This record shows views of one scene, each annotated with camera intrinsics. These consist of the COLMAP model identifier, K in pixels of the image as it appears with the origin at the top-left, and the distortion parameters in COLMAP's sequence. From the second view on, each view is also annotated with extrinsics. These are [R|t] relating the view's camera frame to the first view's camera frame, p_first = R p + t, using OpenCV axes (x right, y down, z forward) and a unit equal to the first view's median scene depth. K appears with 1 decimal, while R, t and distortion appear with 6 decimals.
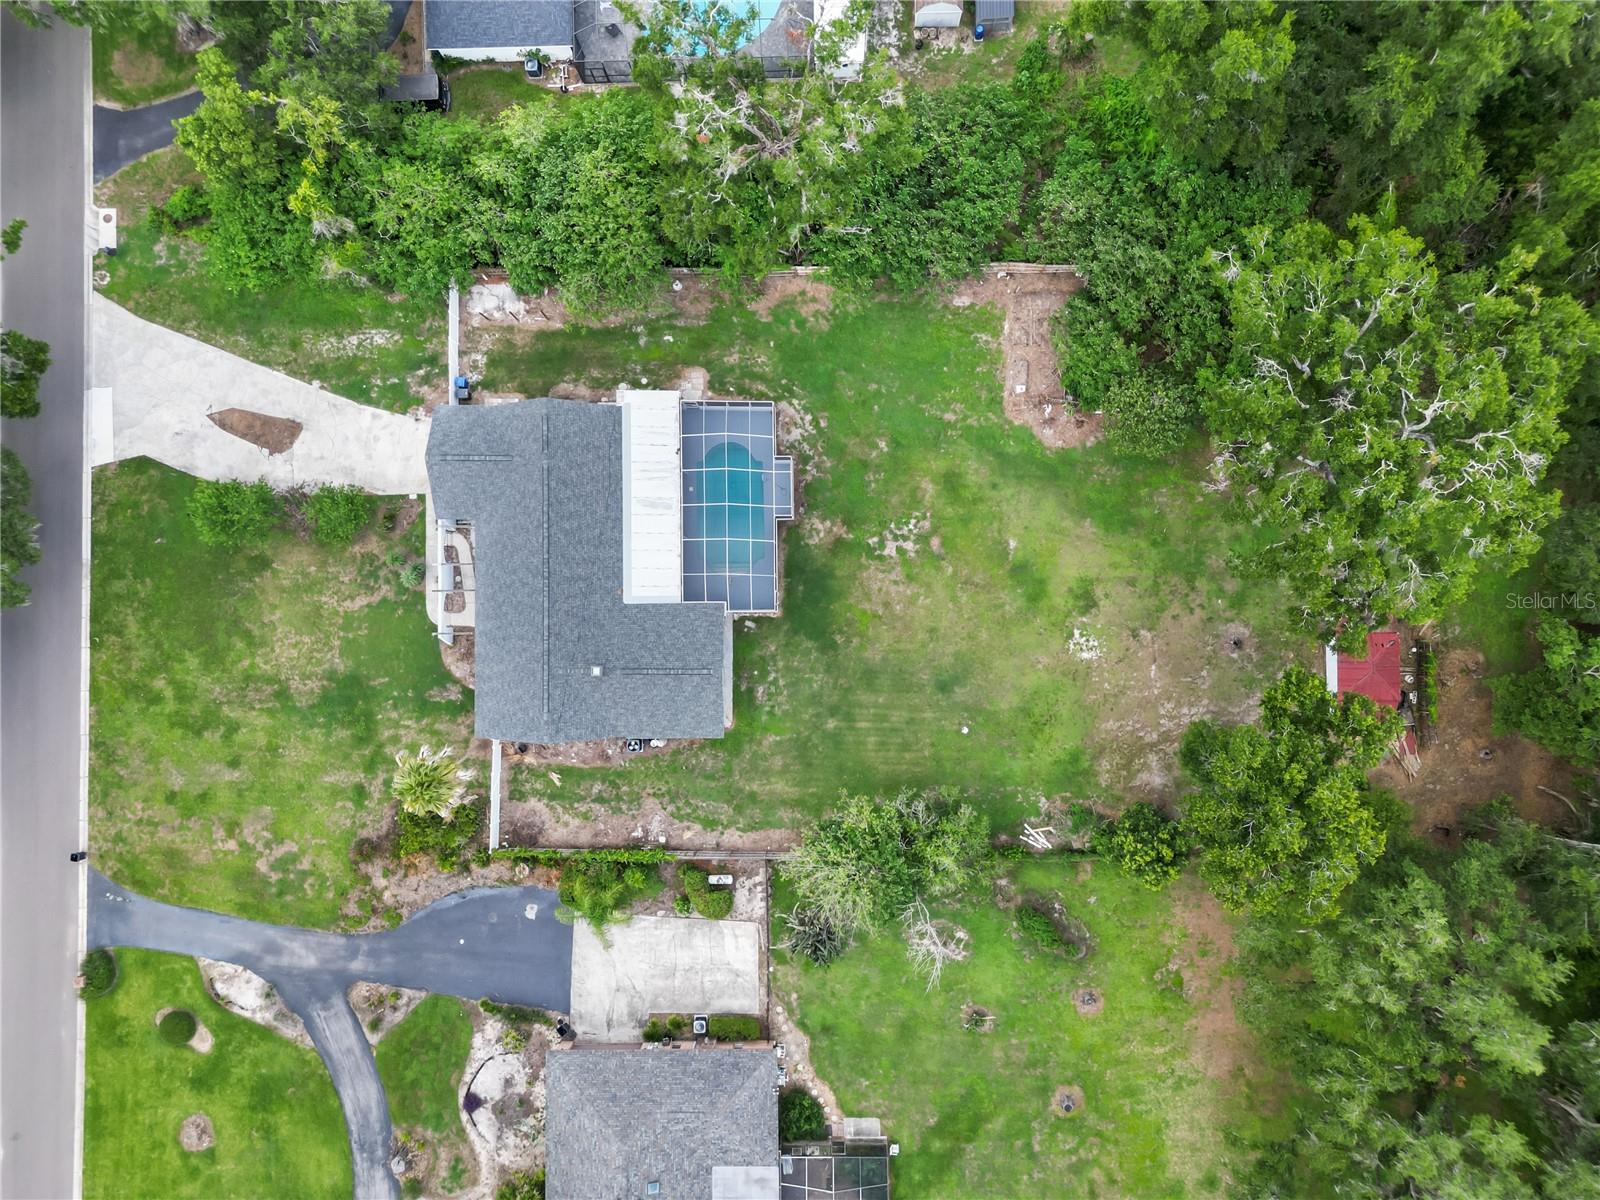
lens RADIAL K [[1122.1, 0, 802.5], [0, 1122.1, 600.3], [0, 0, 1]] dist [0.069542, -0.068616]
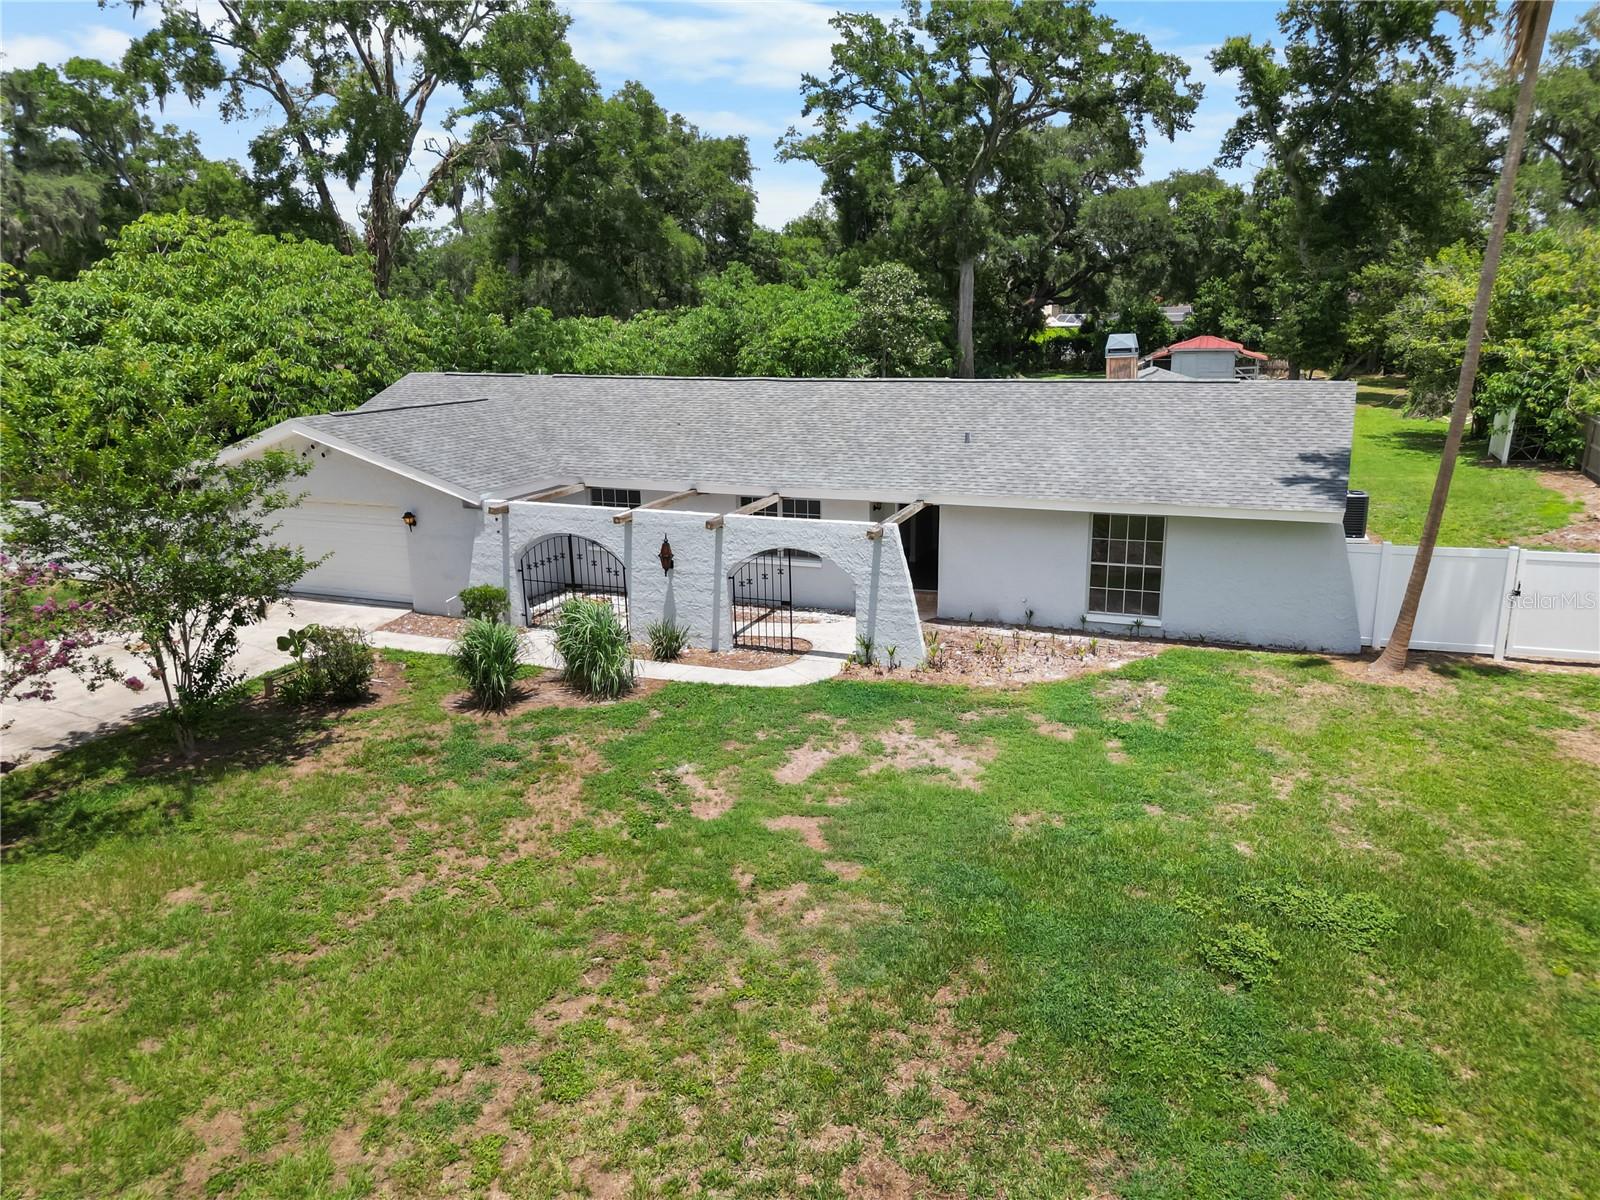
lens RADIAL K [[1122.1, 0, 802.5], [0, 1122.1, 600.3], [0, 0, 1]] dist [0.069542, -0.068616]
pose [[0.366772, -0.198601, 0.908865, -0.537401], [0.930075, 0.100278, -0.353419, 0.098223], [-0.020950, 0.974937, 0.221493, 0.940290]]
